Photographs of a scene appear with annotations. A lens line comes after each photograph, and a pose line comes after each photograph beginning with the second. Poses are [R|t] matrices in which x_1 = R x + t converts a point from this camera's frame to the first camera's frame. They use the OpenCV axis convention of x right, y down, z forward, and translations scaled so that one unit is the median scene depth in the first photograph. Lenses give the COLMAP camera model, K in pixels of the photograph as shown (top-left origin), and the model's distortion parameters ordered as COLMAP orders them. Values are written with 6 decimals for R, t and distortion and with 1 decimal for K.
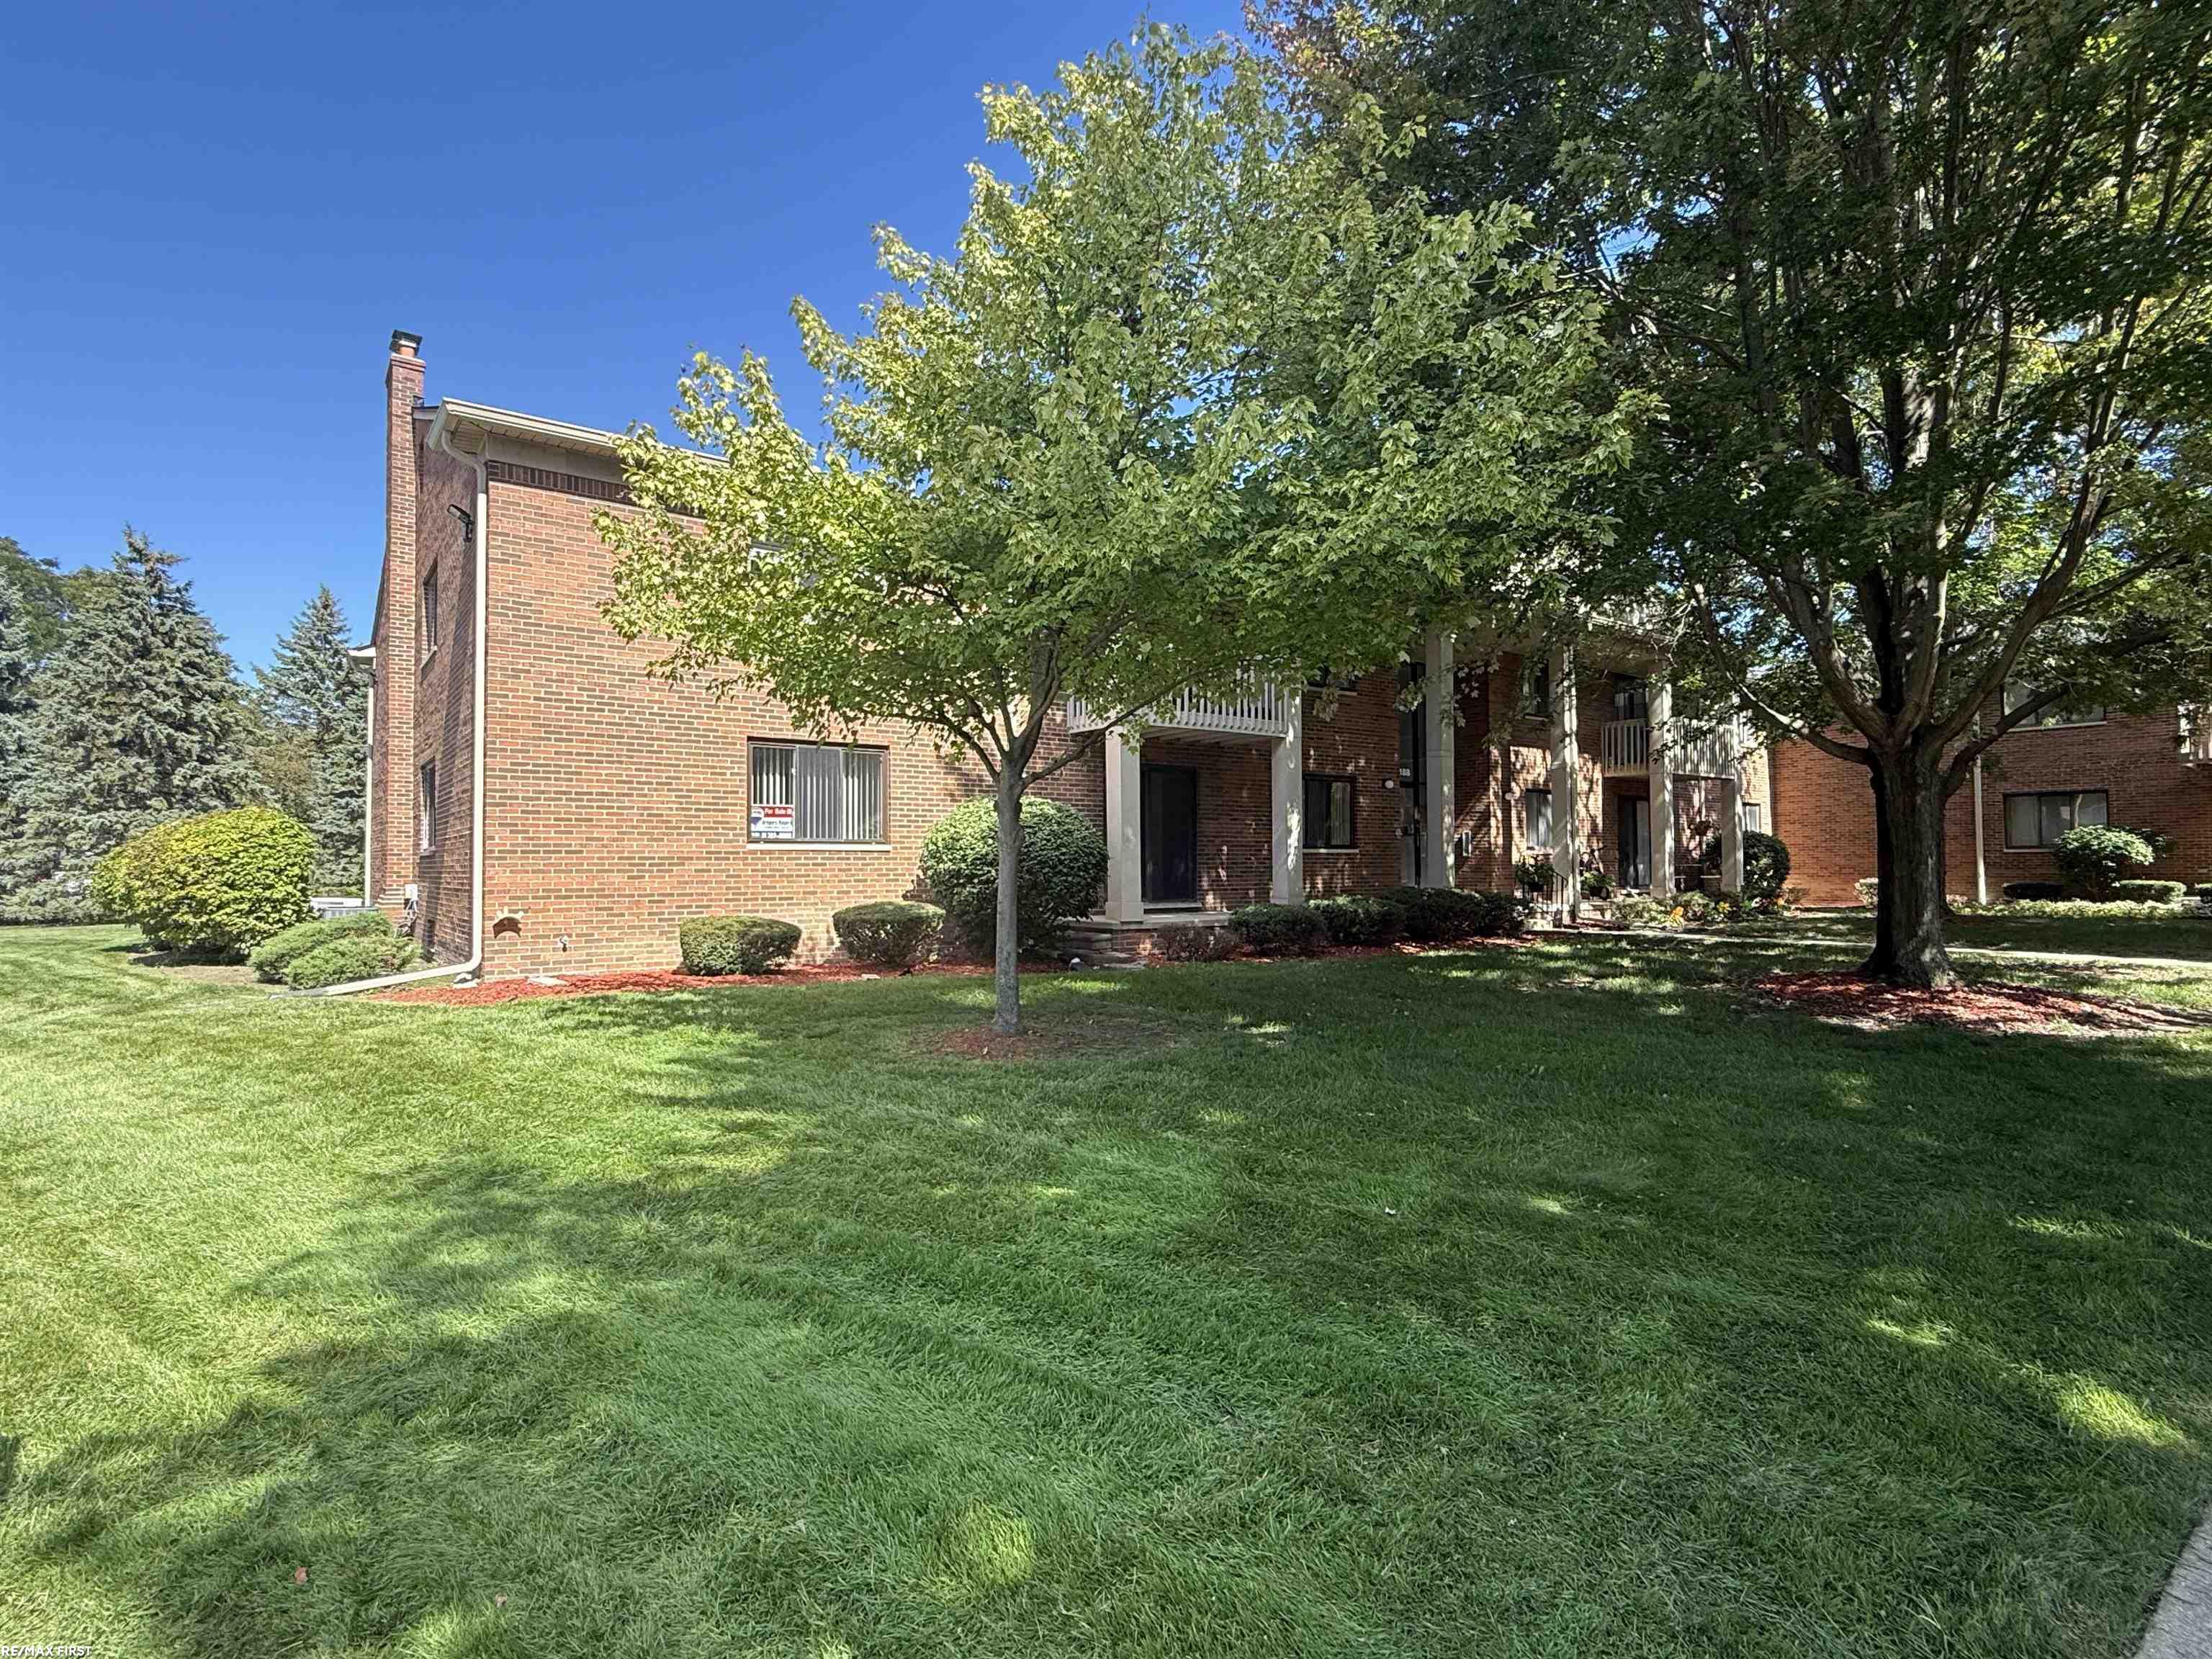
lens RADIAL K [[1088.6, 0, 1103.7], [0, 1088.6, 830.9], [0, 0, 1]] dist [0.000004, -0.000001]
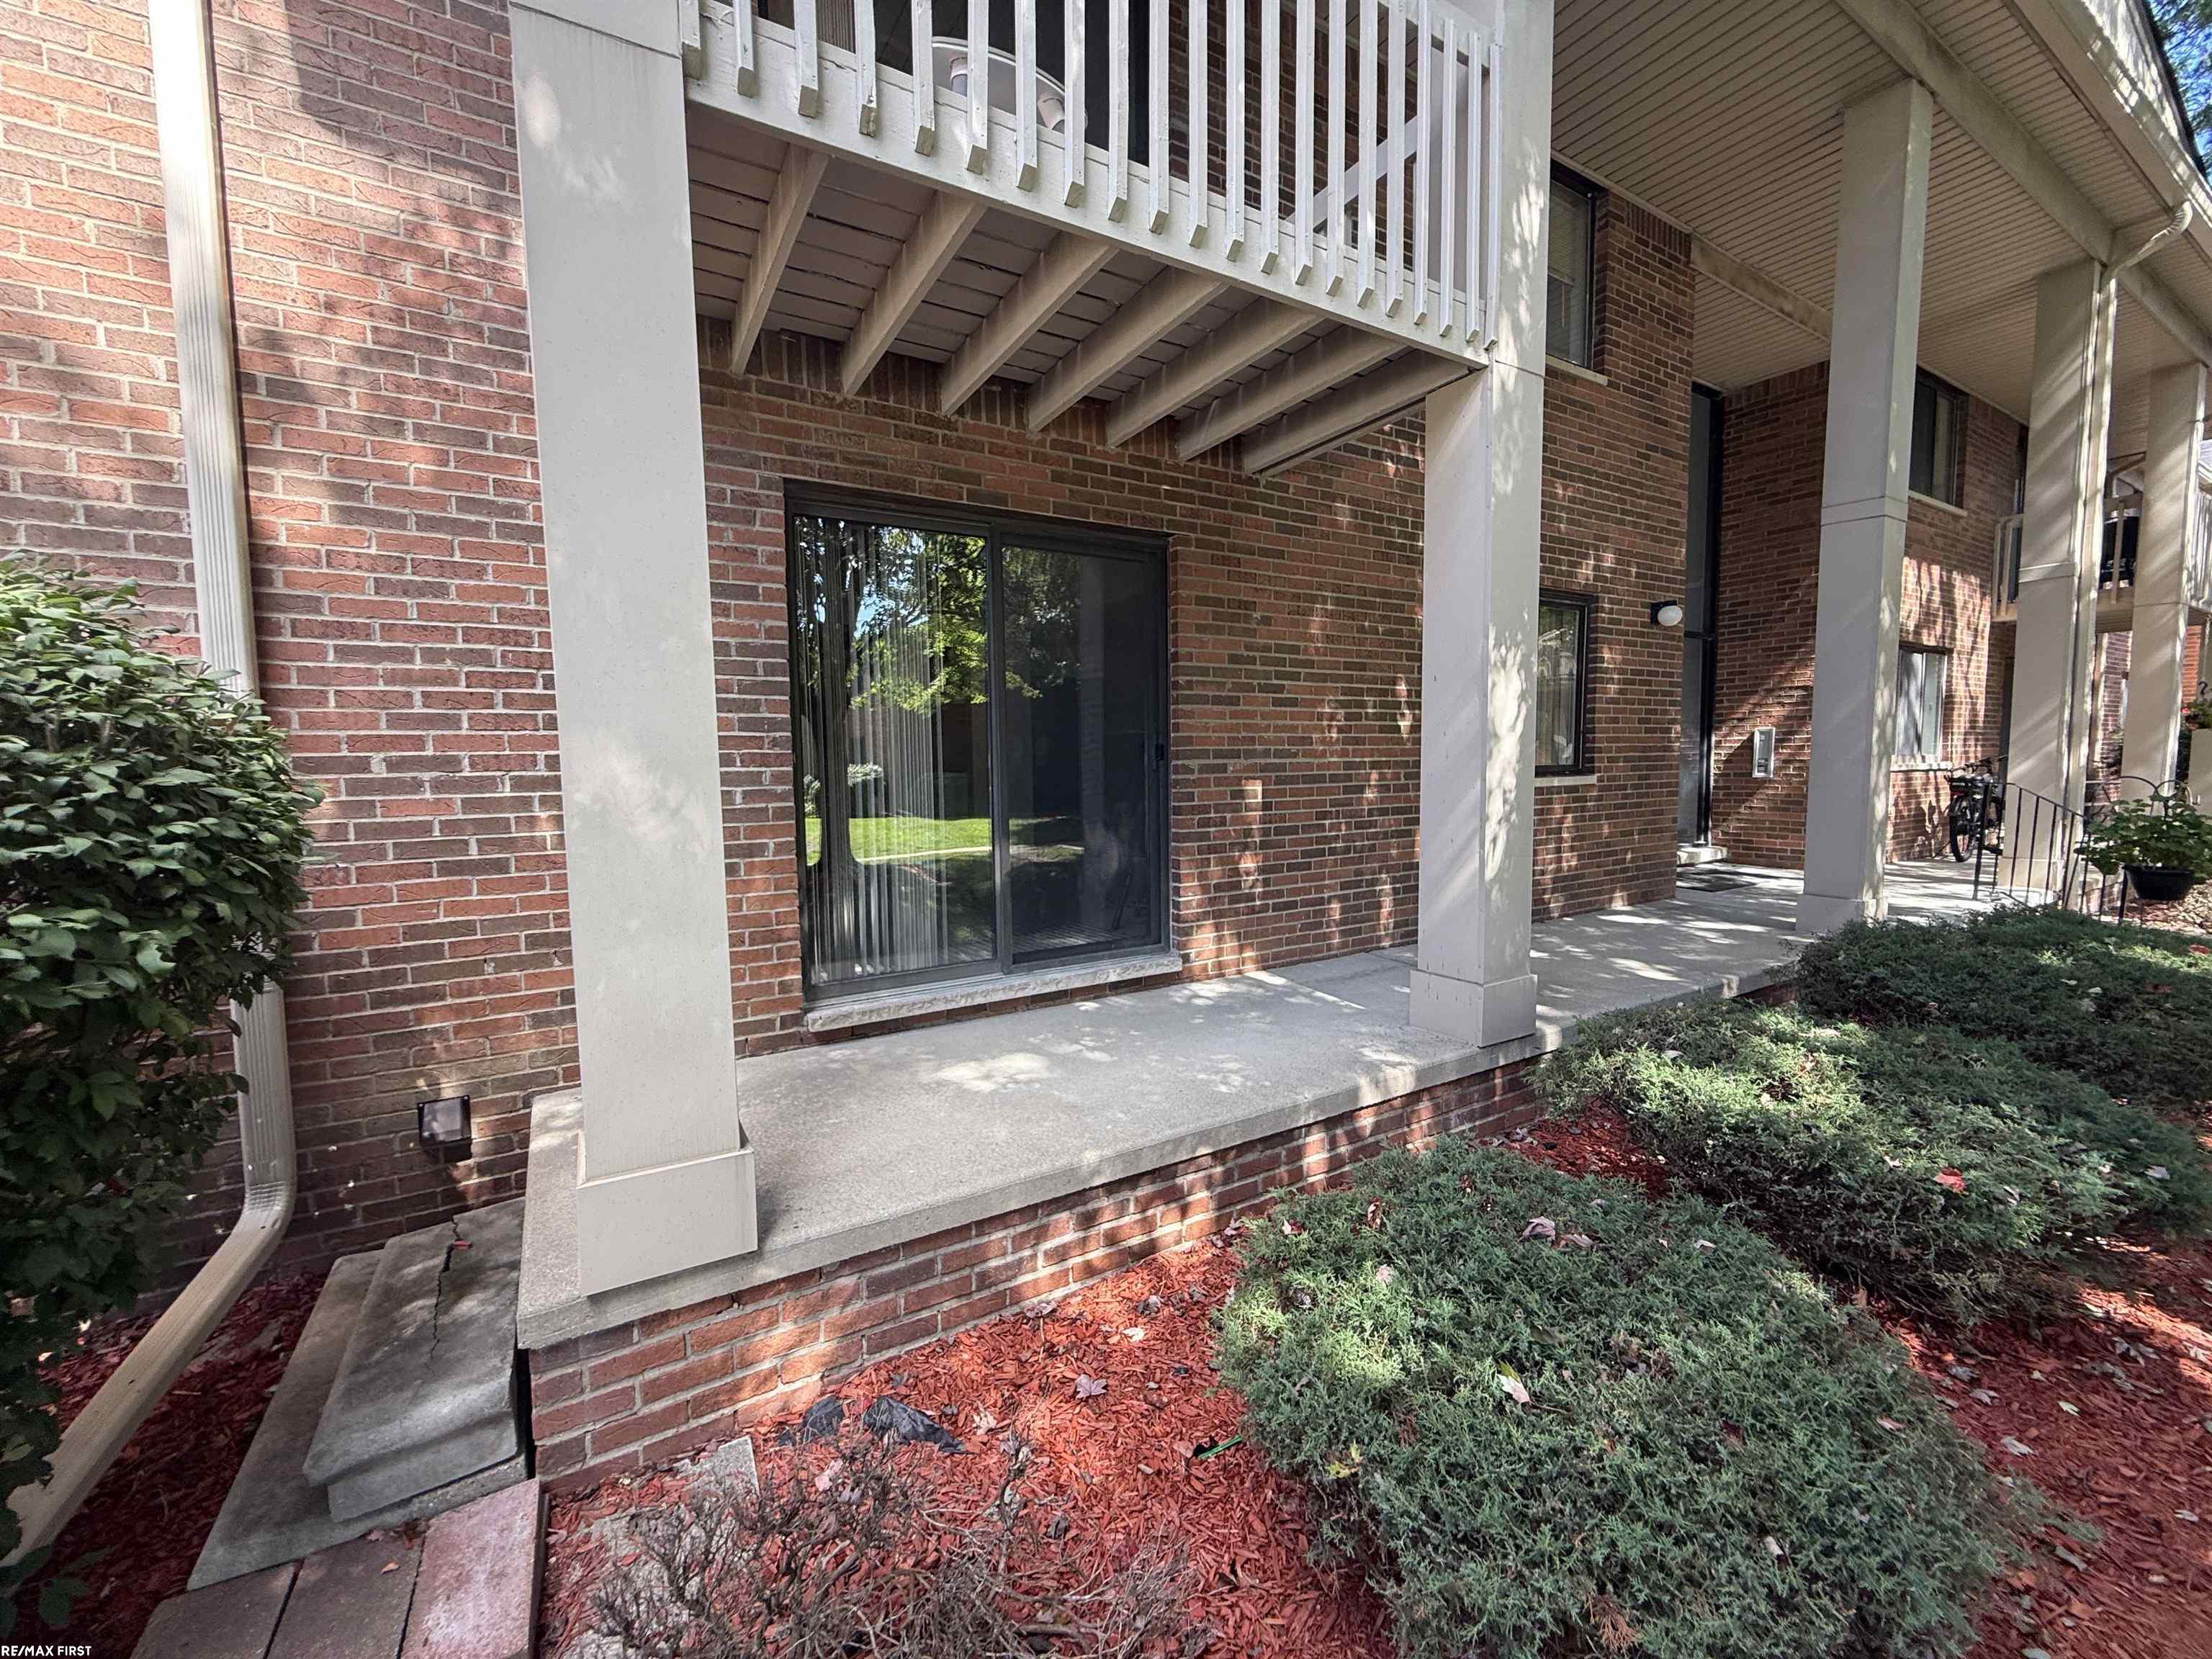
lens RADIAL K [[884.6, 0, 1113.4], [0, 884.6, 821.9], [0, 0, 1]] dist [-0.000358, -0.000018]
pose [[0.996701, -0.001453, -0.081147, 0.082785], [0.009928, 0.994514, 0.104136, -0.002703], [0.080550, -0.104598, 0.991247, 0.661227]]
